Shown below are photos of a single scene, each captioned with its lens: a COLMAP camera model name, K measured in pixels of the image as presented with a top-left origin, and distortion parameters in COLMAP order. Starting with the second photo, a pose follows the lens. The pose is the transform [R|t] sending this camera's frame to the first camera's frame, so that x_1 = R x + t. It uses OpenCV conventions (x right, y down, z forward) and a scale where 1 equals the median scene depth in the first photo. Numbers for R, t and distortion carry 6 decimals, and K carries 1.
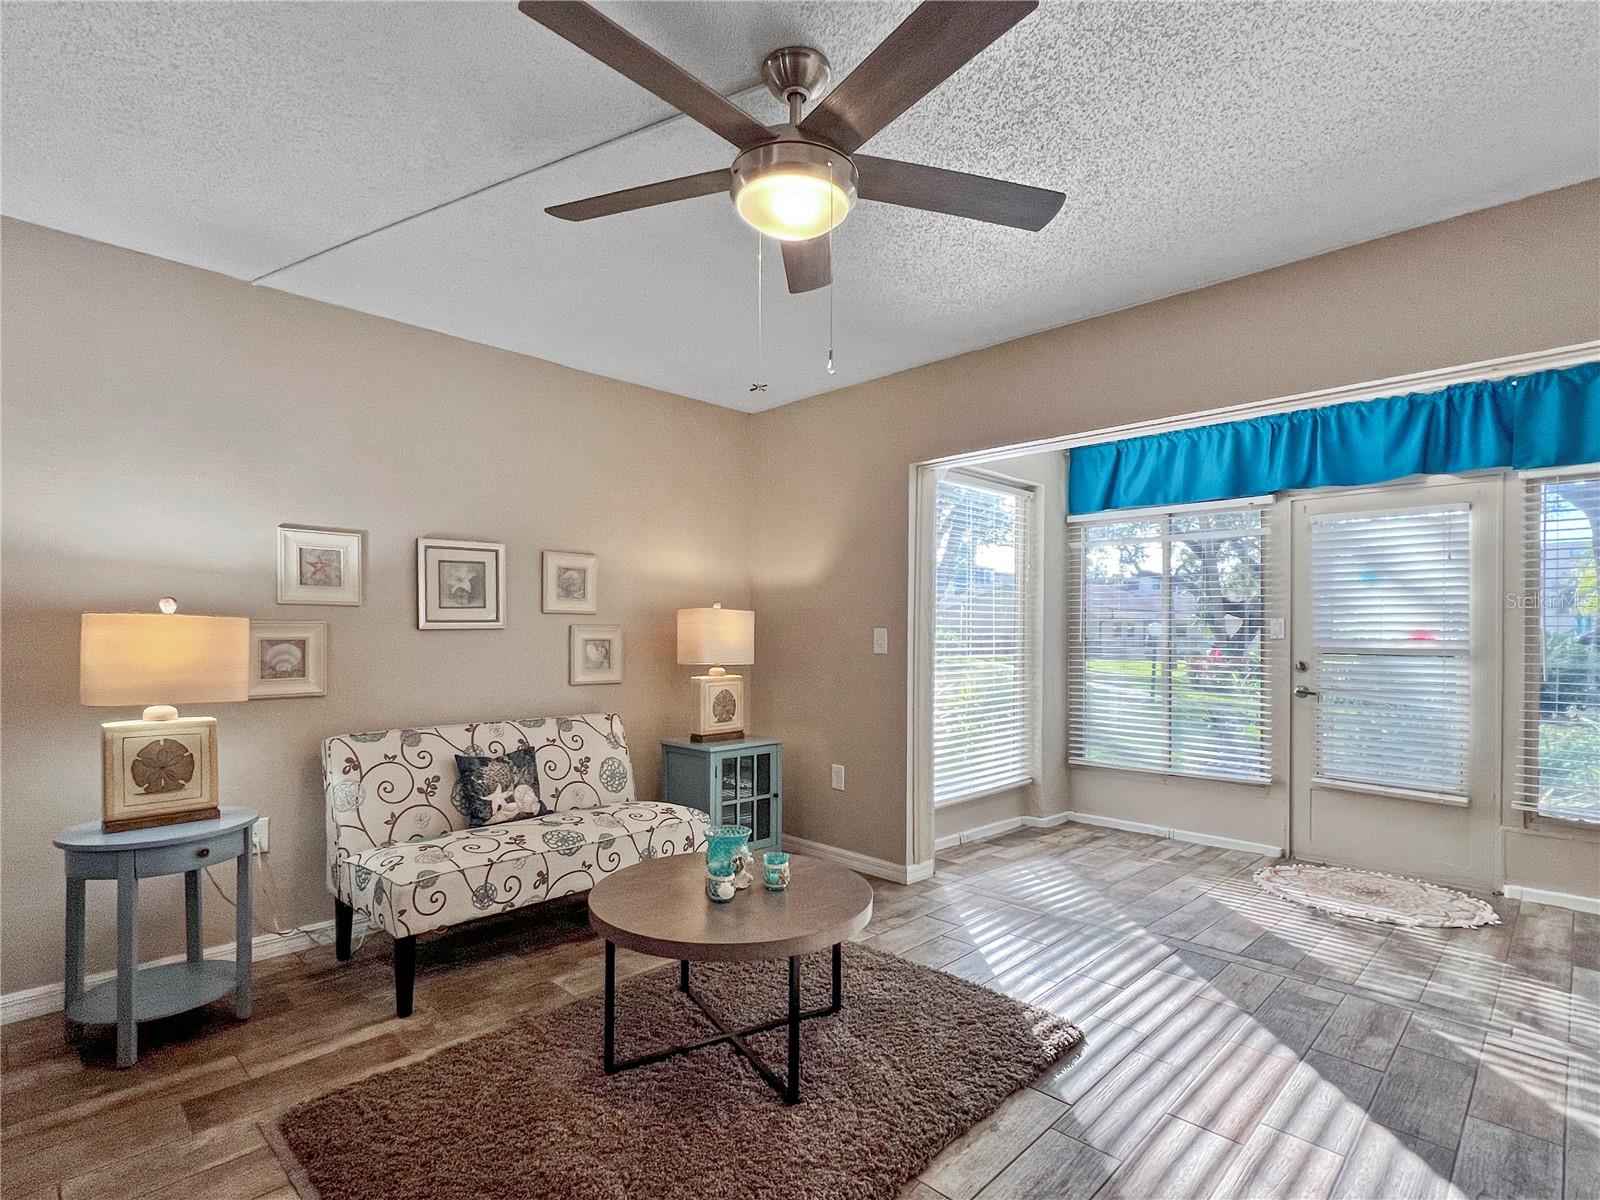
lens RADIAL K [[796.5, 0, 794.9], [0, 796.5, 629.7], [0, 0, 1]] dist [-0.003134, 0.001230]
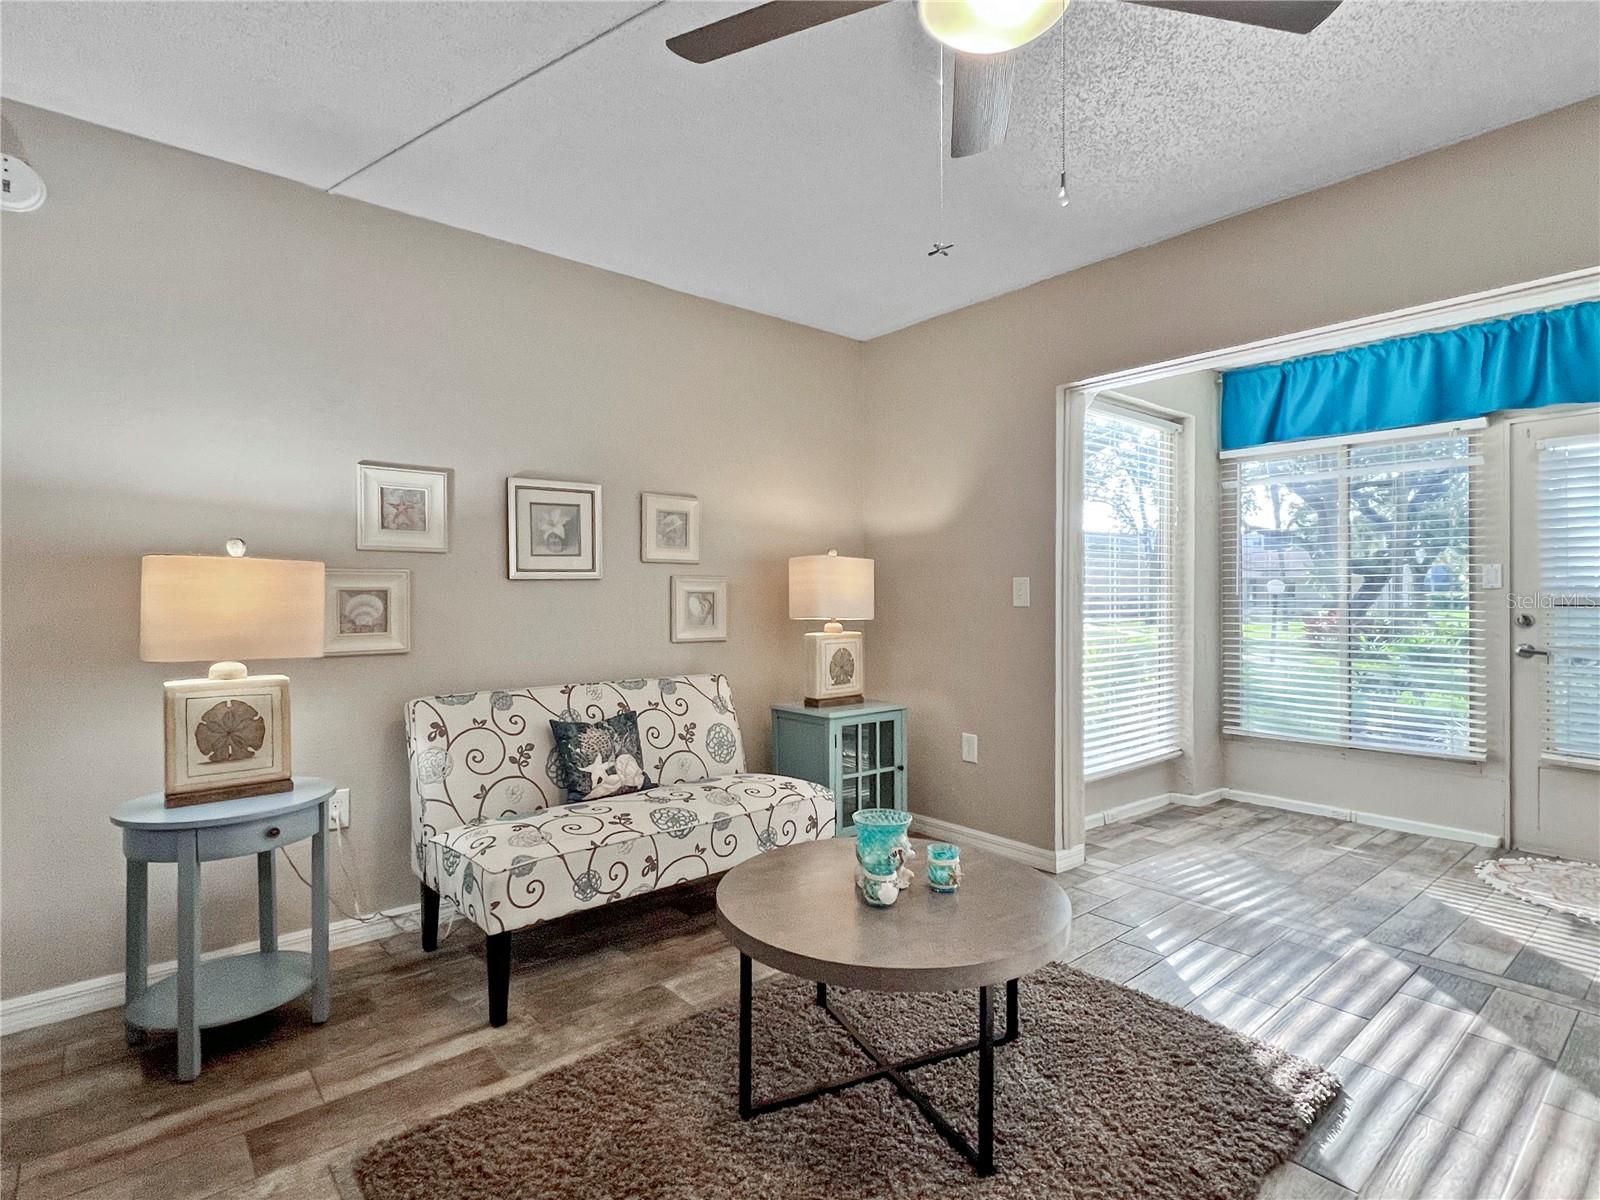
lens RADIAL K [[807.8, 0, 804.9], [0, 807.8, 592.8], [0, 0, 1]] dist [-0.001110, -0.000106]
pose [[0.996646, -0.005830, -0.081623, -0.066707], [0.005809, 0.999983, -0.000498, 0.017115], [0.081625, 0.000023, 0.996663, 0.121517]]
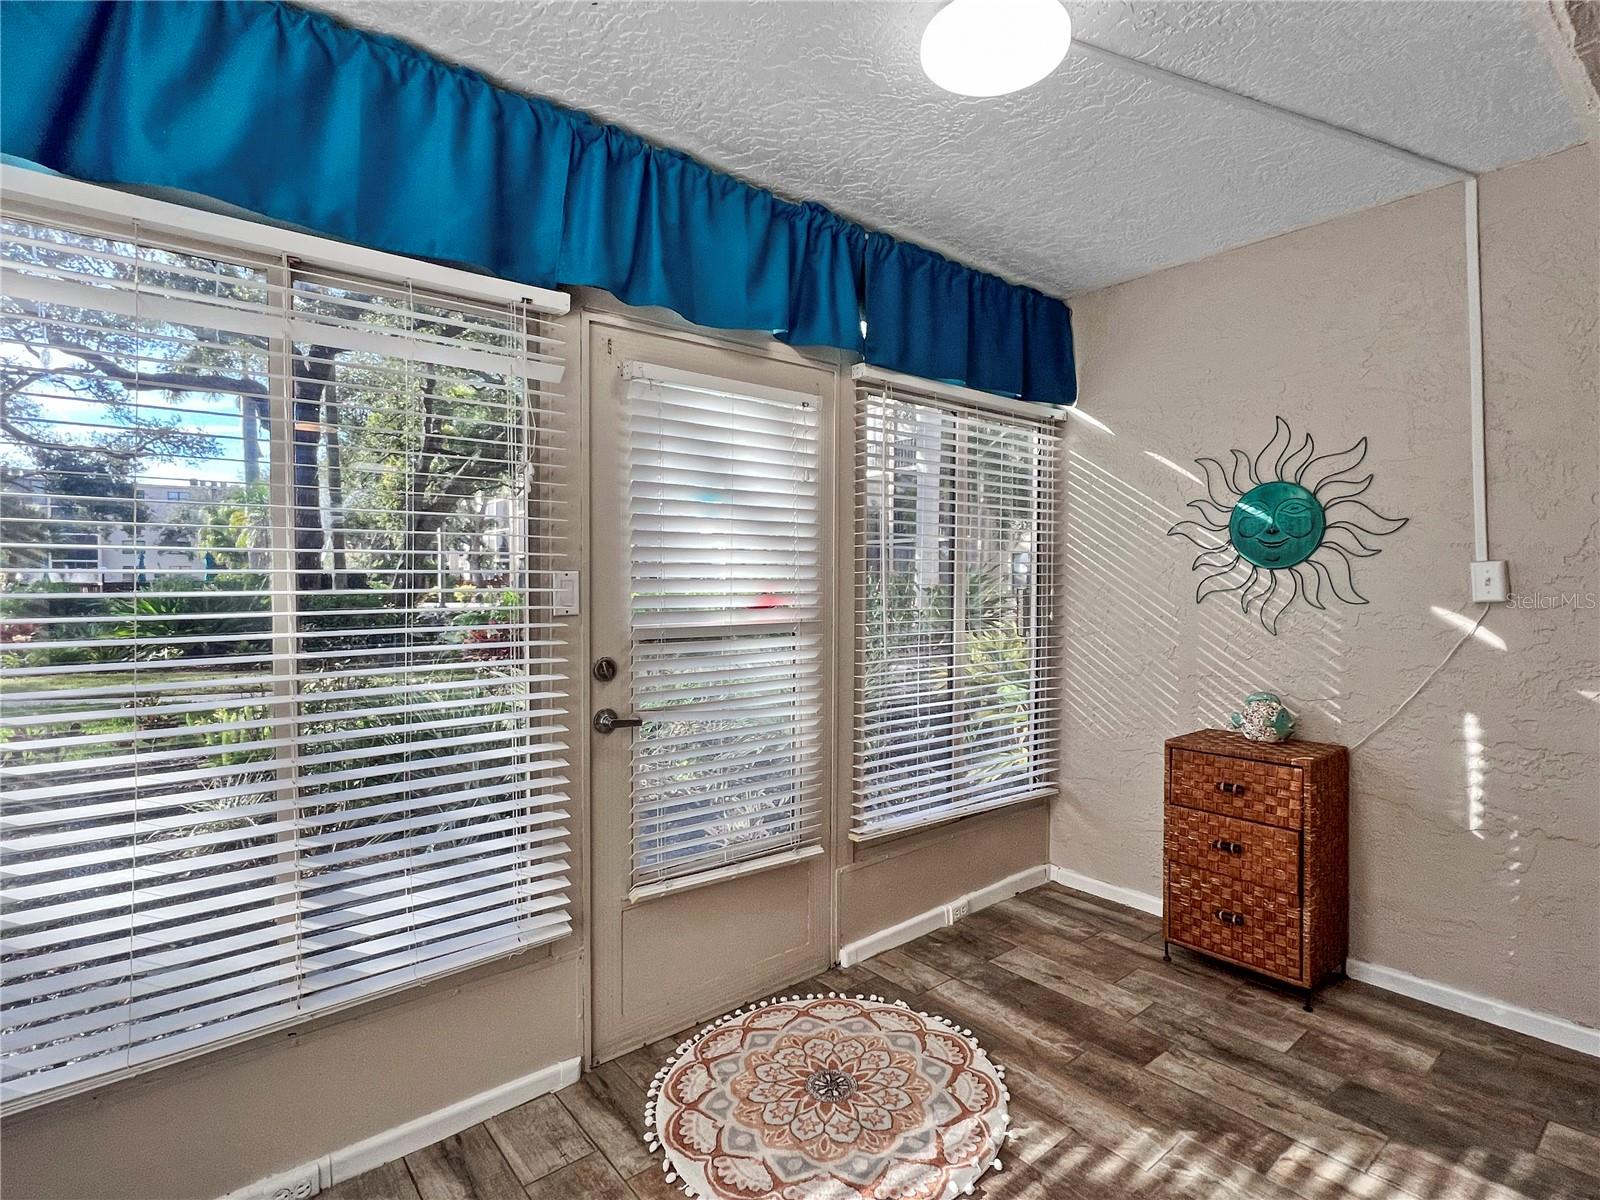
lens RADIAL K [[807.8, 0, 804.9], [0, 807.8, 592.8], [0, 0, 1]] dist [-0.001110, -0.000106]
pose [[0.105973, -0.030612, 0.993898, 0.215056], [-0.004238, 0.999503, 0.031236, -0.022492], [-0.994360, -0.007522, 0.105791, 1.108954]]
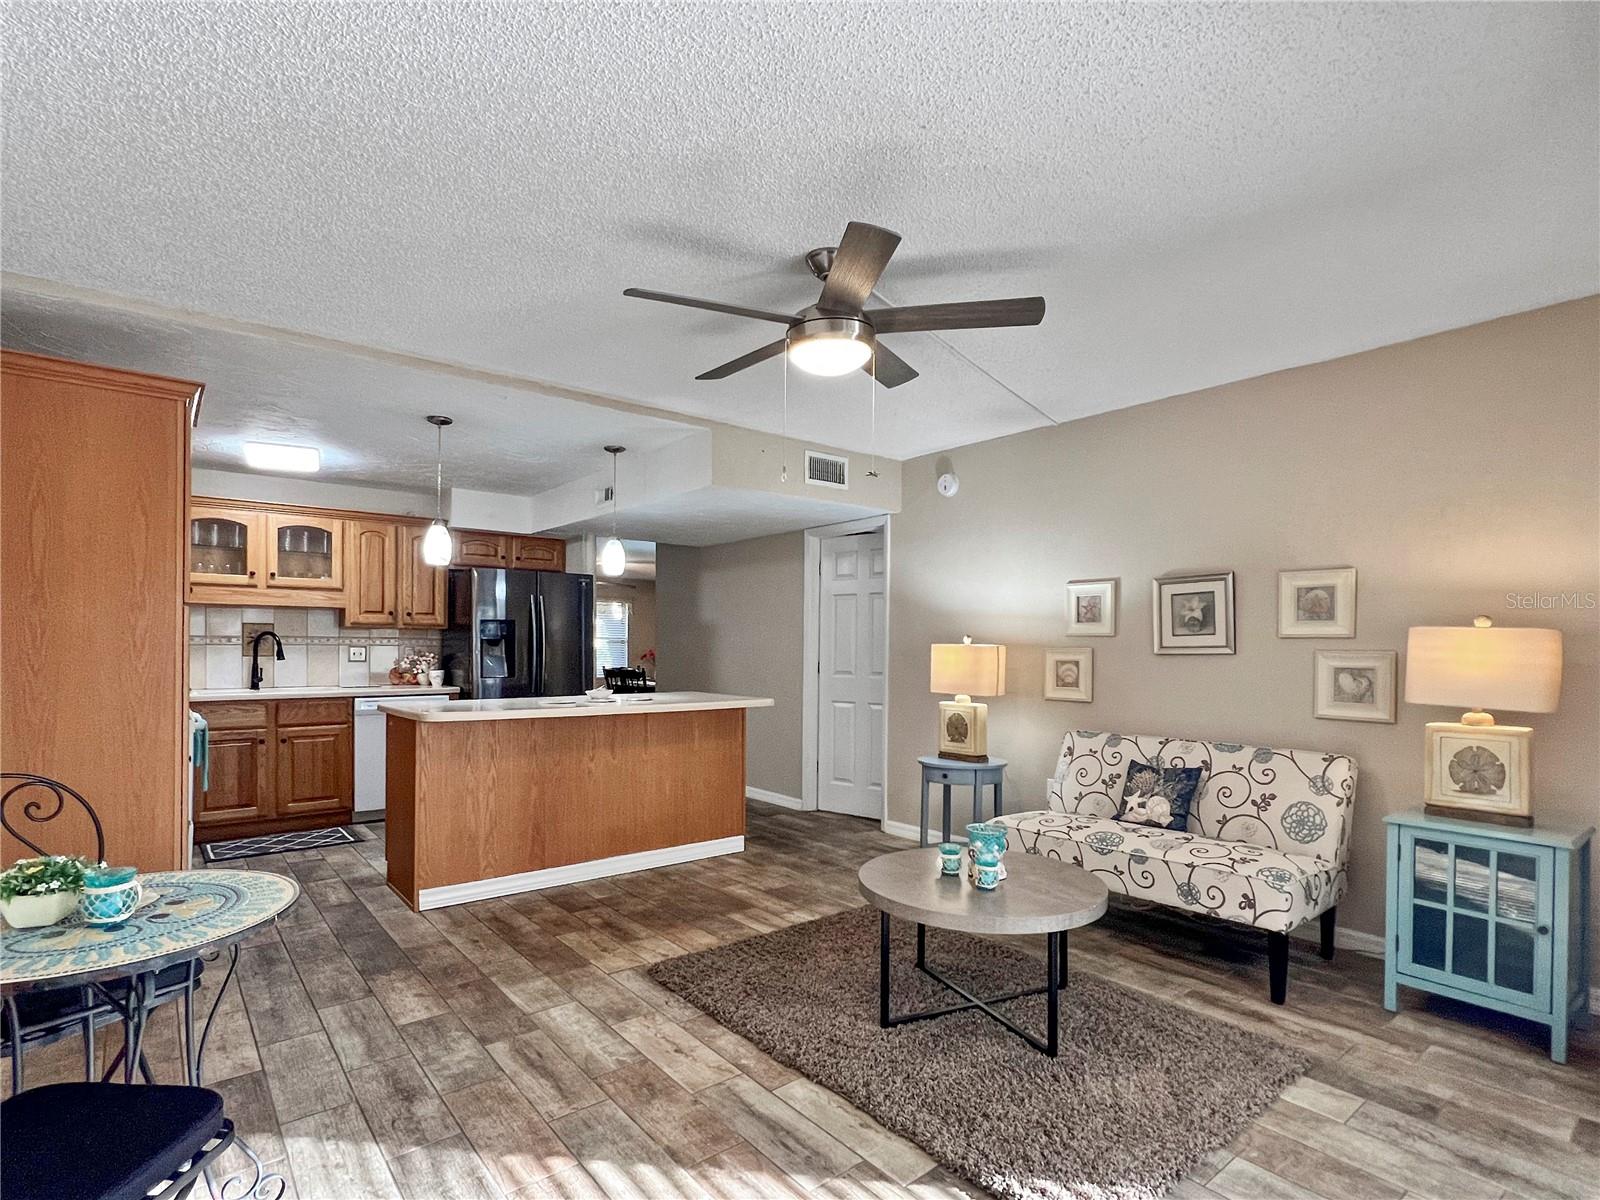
lens RADIAL K [[804.6, 0, 802.5], [0, 804.6, 641.1], [0, 0, 1]] dist [0.001773, 0.000189]
pose [[-0.104938, -0.012878, -0.994395, 0.778733], [-0.006079, 0.999906, -0.012308, -0.001953], [0.994460, 0.004753, -0.105006, 0.601708]]
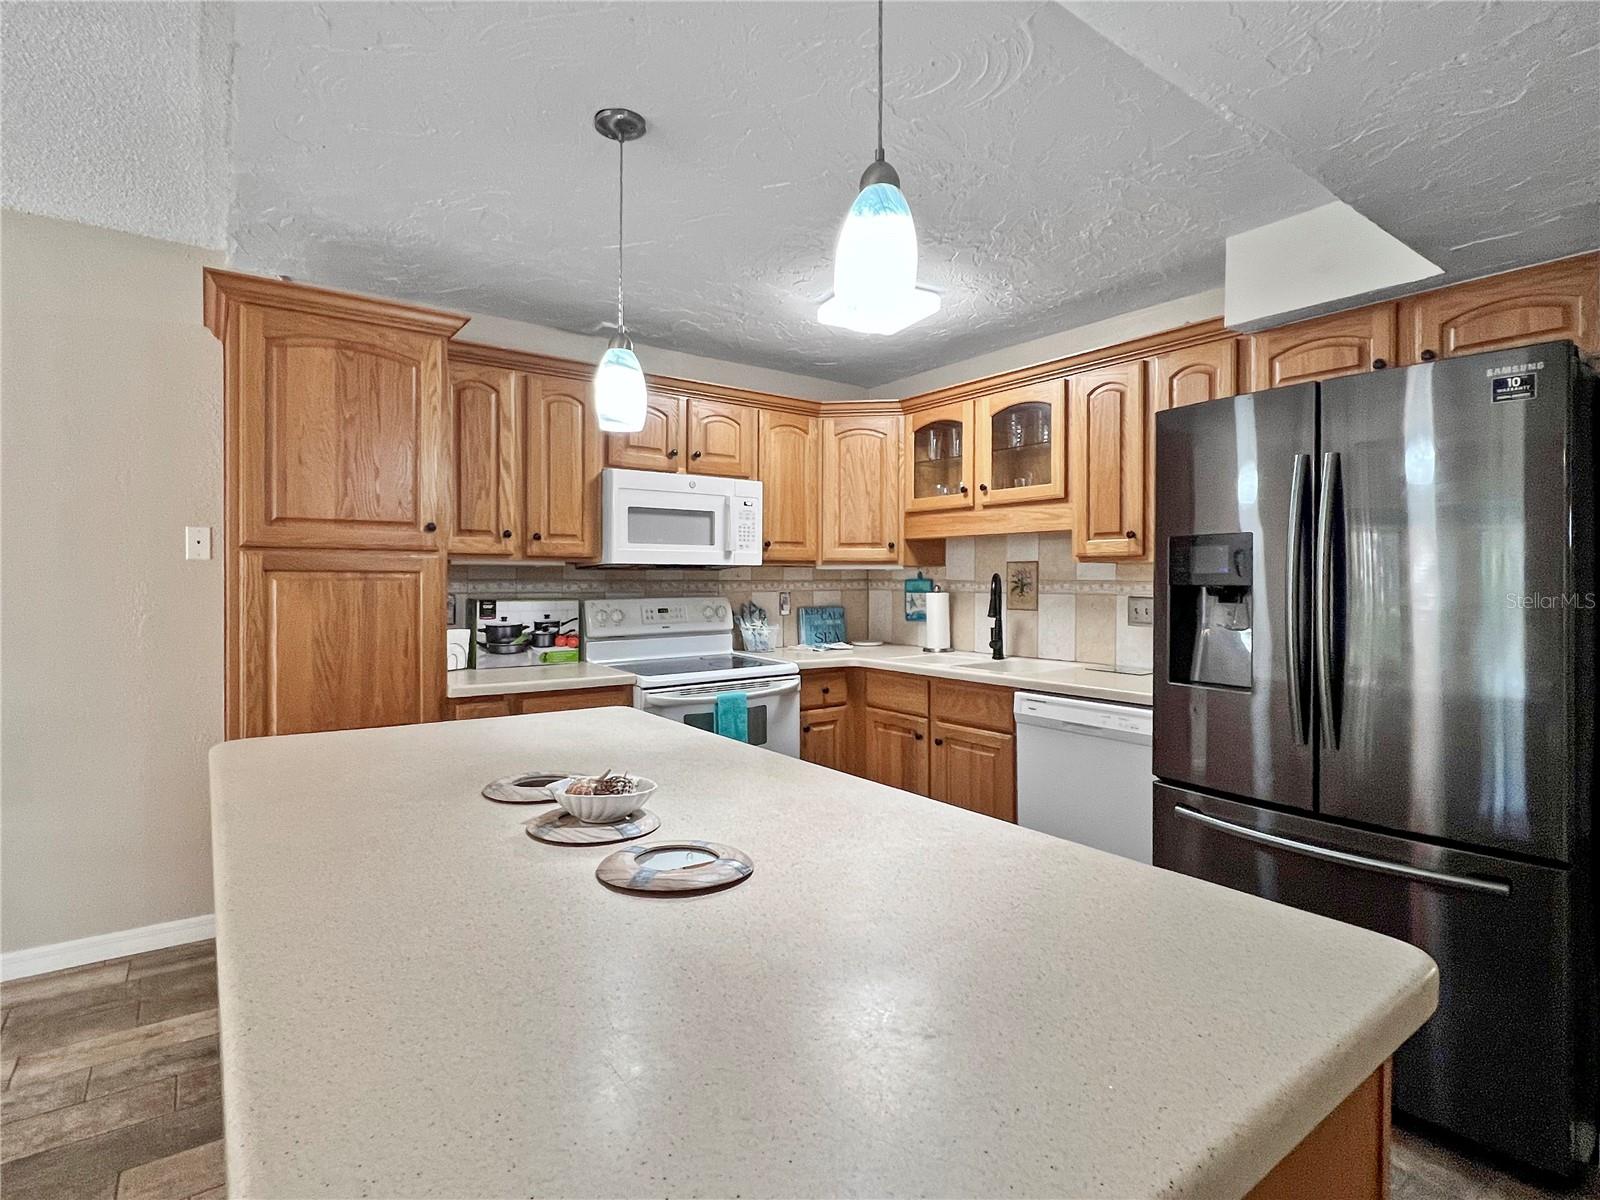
lens RADIAL K [[808.7, 0, 818.9], [0, 808.7, 582.9], [0, 0, 1]] dist [-0.000154, 0.000042]
pose [[-0.989857, -0.009641, 0.141743, -0.687340], [-0.008840, 0.999941, 0.006284, -0.027904], [-0.141795, 0.004967, -0.989884, 0.465571]]
